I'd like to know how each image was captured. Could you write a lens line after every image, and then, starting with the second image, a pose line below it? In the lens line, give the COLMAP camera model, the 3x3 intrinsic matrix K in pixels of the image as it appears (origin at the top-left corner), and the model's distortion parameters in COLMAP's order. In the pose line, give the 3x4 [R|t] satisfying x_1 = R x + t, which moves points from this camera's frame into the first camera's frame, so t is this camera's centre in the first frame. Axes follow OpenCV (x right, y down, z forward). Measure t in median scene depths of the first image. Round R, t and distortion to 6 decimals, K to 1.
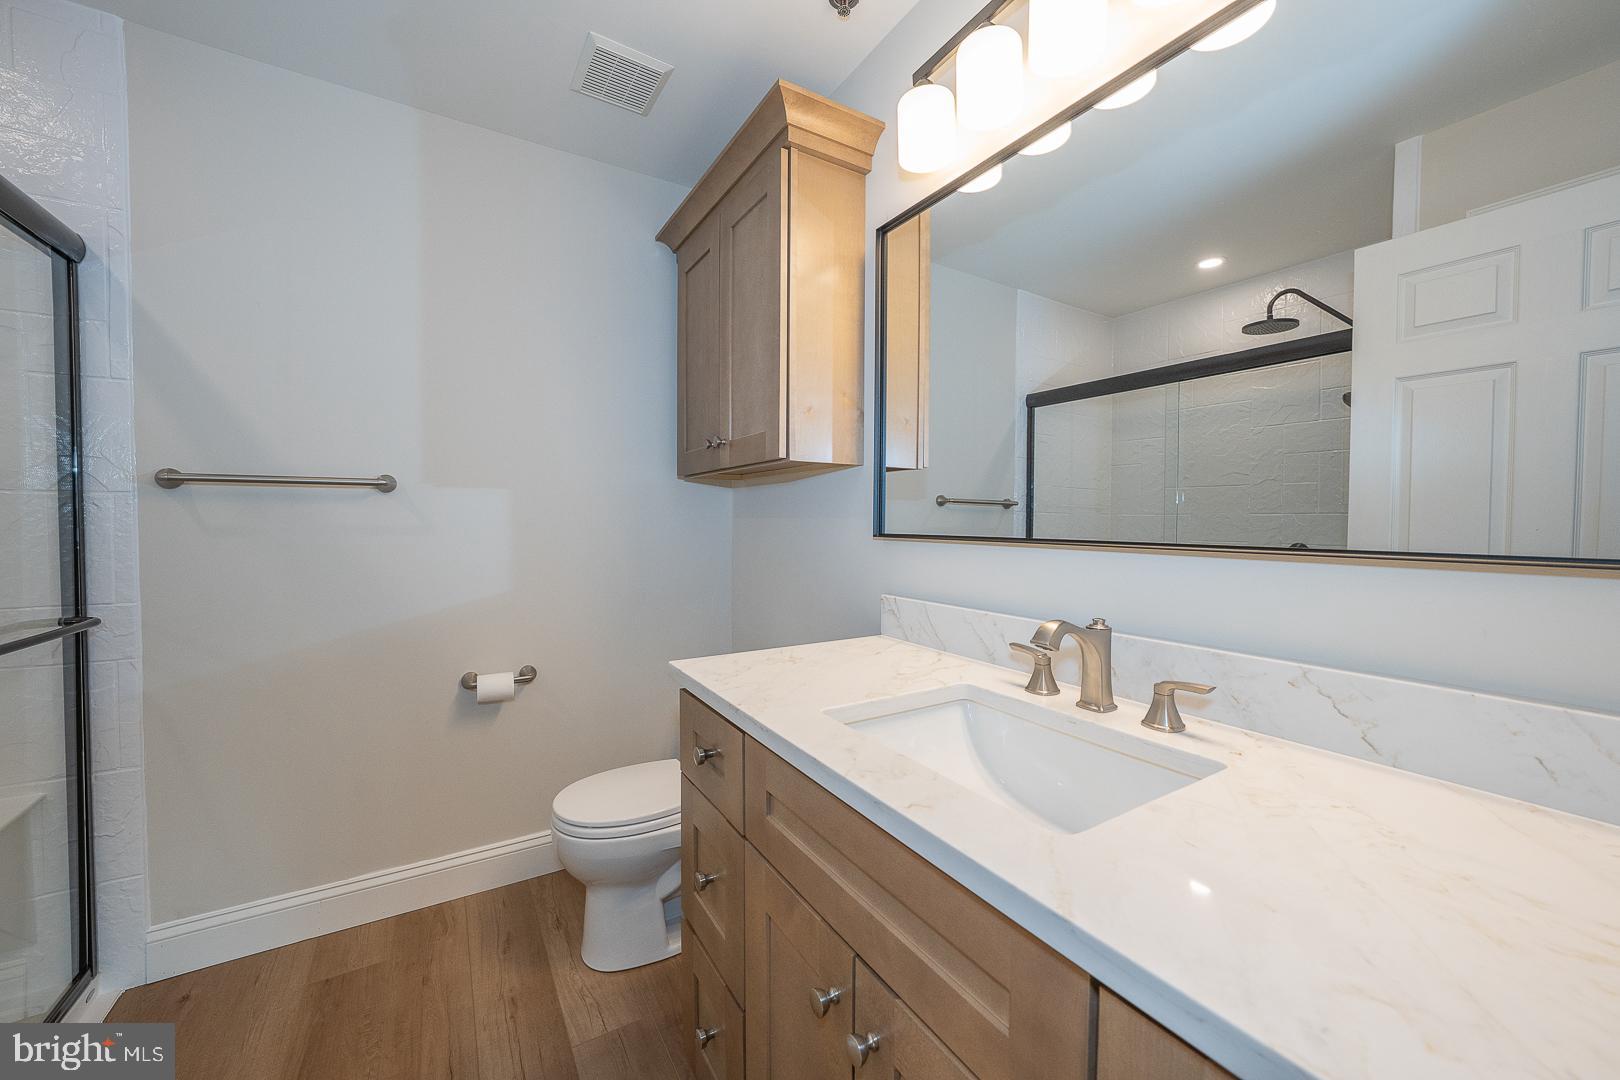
lens RADIAL K [[600.8, 0, 810.0], [0, 600.8, 540.0], [0, 0, 1]] dist [-0.000424, -0.000075]
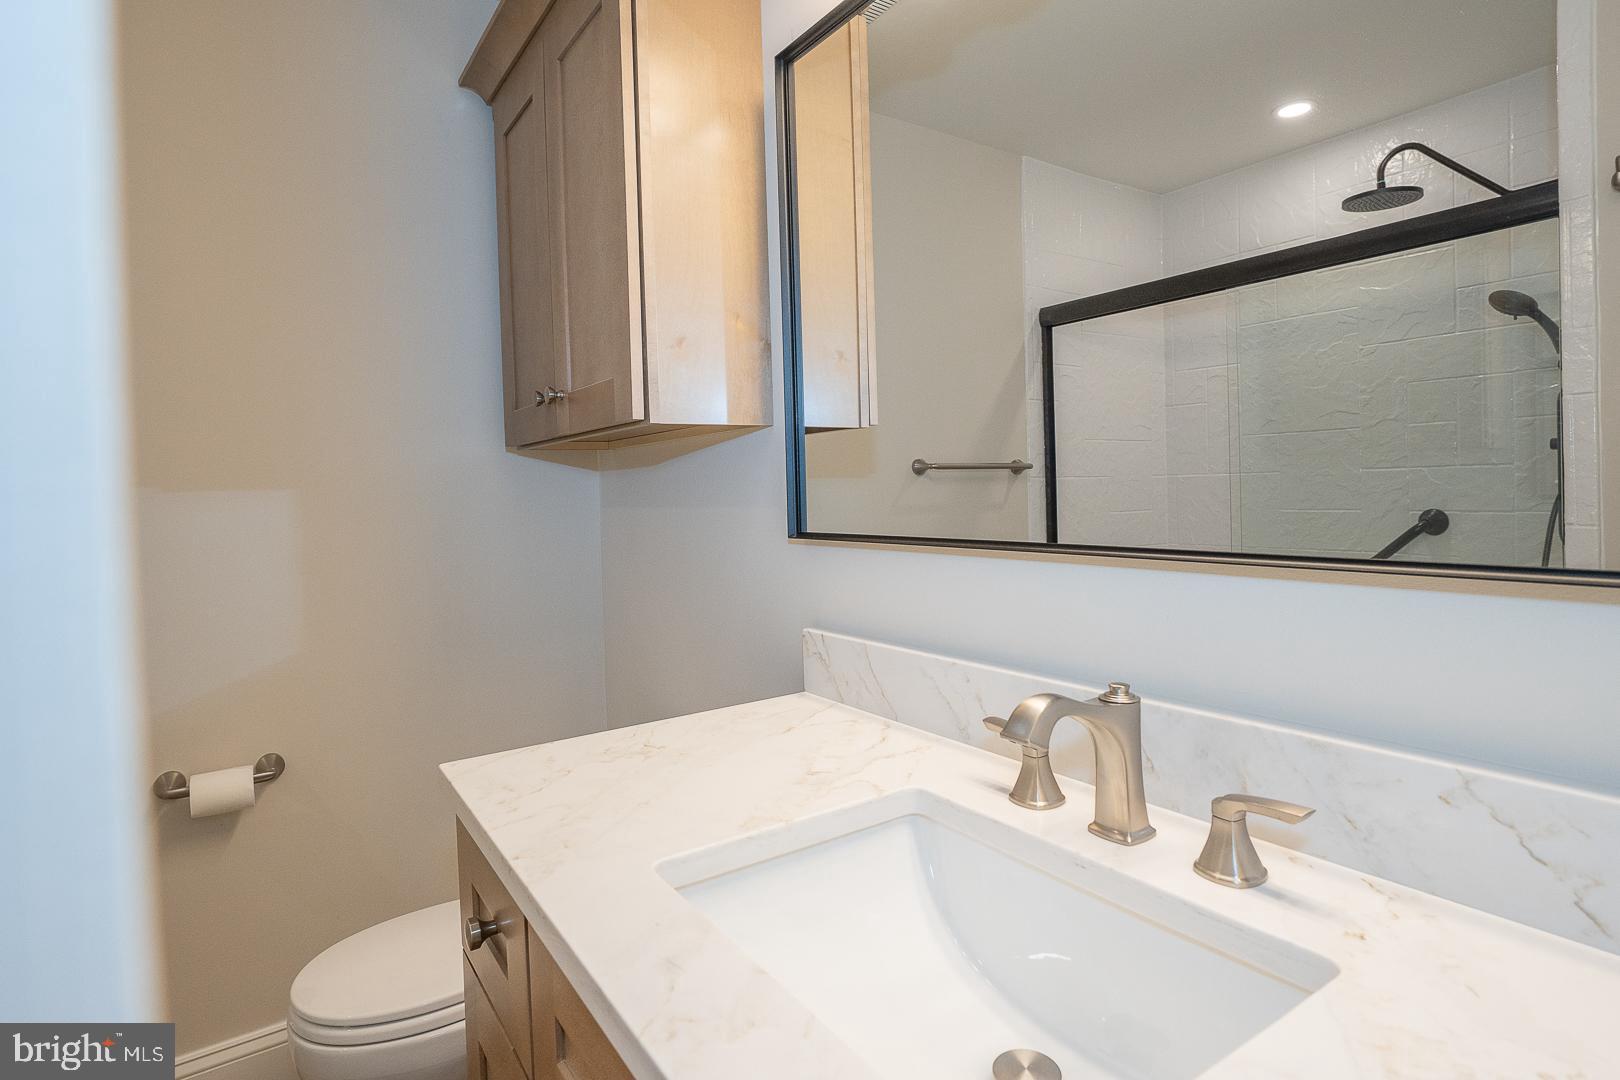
lens RADIAL K [[823.6, 0, 807.4], [0, 823.6, 511.7], [0, 0, 1]] dist [0.012625, 0.000520]
pose [[0.998533, -0.036246, 0.040221, 0.090434], [0.036374, 0.999335, -0.002449, -0.030019], [-0.040106, 0.003909, 0.999188, 0.121003]]
